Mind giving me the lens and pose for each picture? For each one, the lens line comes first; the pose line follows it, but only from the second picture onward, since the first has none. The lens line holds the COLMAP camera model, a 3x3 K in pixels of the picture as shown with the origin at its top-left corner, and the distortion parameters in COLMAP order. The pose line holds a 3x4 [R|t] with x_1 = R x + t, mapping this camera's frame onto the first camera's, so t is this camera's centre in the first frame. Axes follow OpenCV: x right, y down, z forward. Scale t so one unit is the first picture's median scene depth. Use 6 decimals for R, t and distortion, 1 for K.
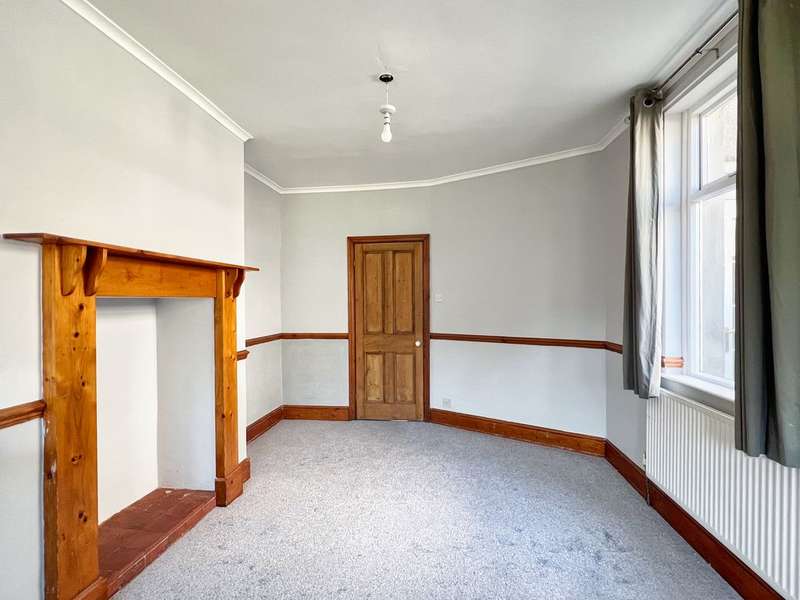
lens RADIAL K [[388.0, 0, 400.2], [0, 388.0, 302.0], [0, 0, 1]] dist [-0.000231, -0.000080]
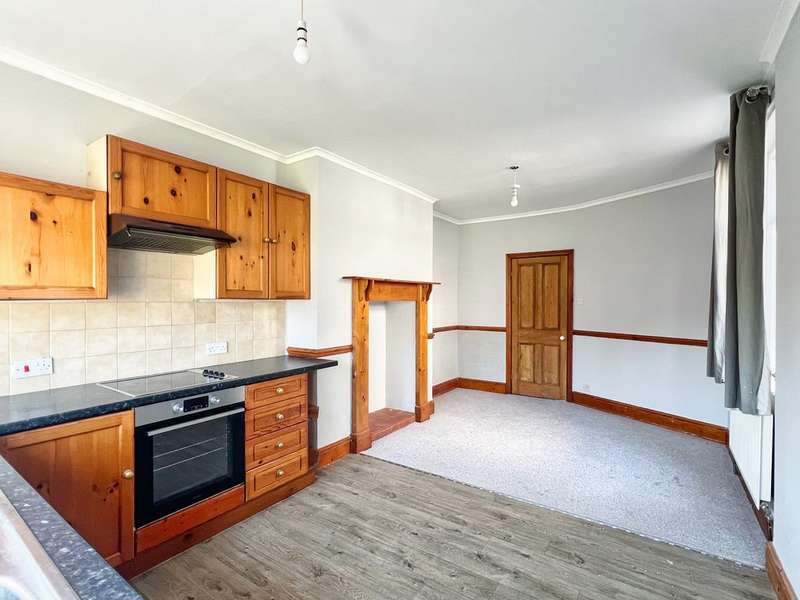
lens RADIAL K [[388.0, 0, 400.2], [0, 388.0, 302.0], [0, 0, 1]] dist [-0.000231, -0.000080]
pose [[0.891694, 0.012134, -0.452477, 0.158510], [-0.010676, 0.999926, 0.005777, -0.010325], [0.452514, -0.000320, 0.891757, -0.376690]]
